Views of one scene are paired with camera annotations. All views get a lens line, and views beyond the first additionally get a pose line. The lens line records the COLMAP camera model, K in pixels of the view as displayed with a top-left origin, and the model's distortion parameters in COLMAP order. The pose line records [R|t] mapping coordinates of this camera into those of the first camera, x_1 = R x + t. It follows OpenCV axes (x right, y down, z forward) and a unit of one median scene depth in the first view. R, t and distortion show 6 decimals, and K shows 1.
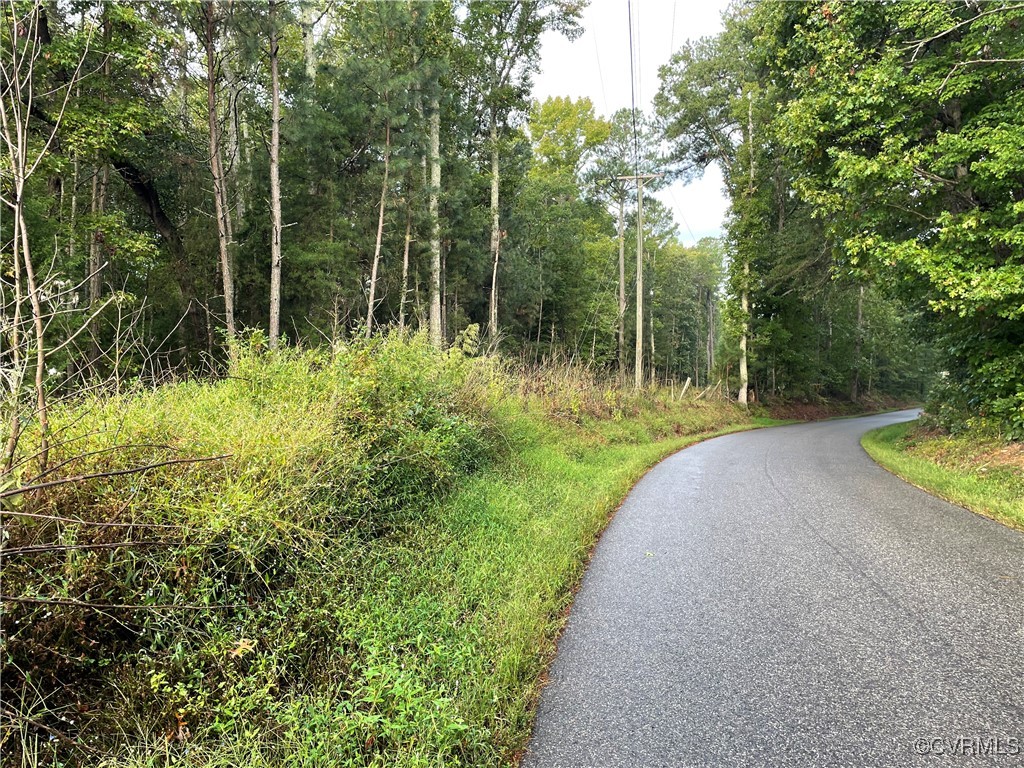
lens RADIAL K [[778.3, 0, 512.2], [0, 778.3, 381.4], [0, 0, 1]] dist [0.102616, -0.125683]
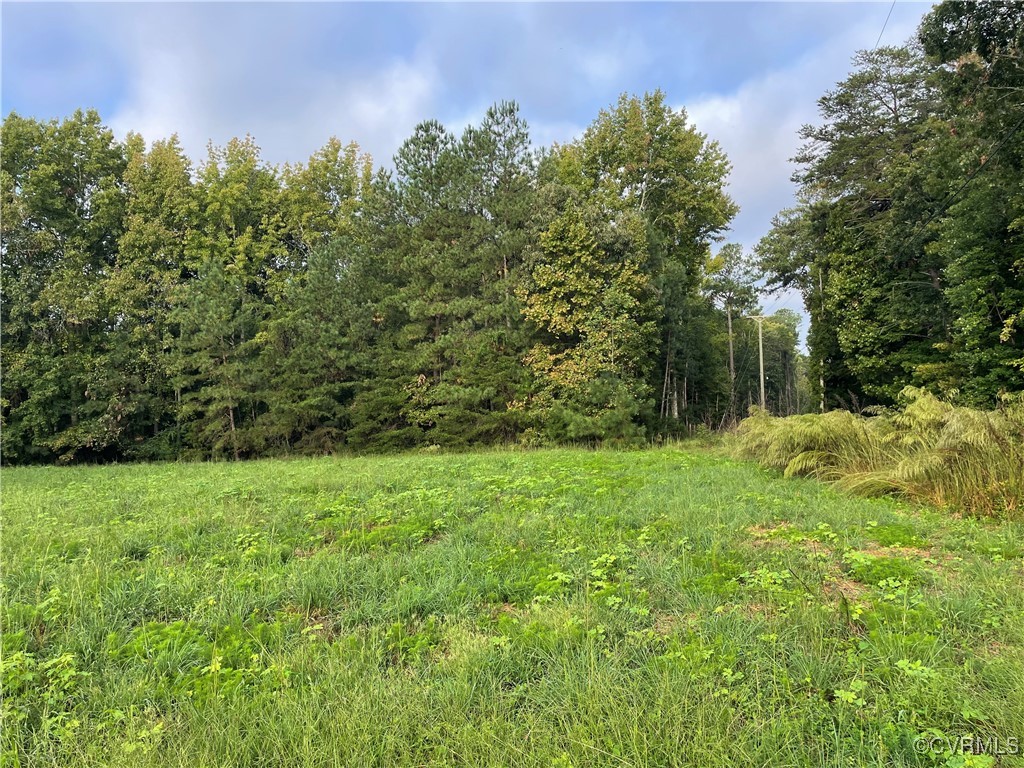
lens RADIAL K [[778.3, 0, 505.0], [0, 778.3, 385.6], [0, 0, 1]] dist [0.102616, -0.125683]
pose [[0.996339, -0.026339, -0.081337, -0.202496], [0.022699, 0.998713, -0.045366, -0.022429], [0.082427, 0.043354, 0.995654, -0.618261]]
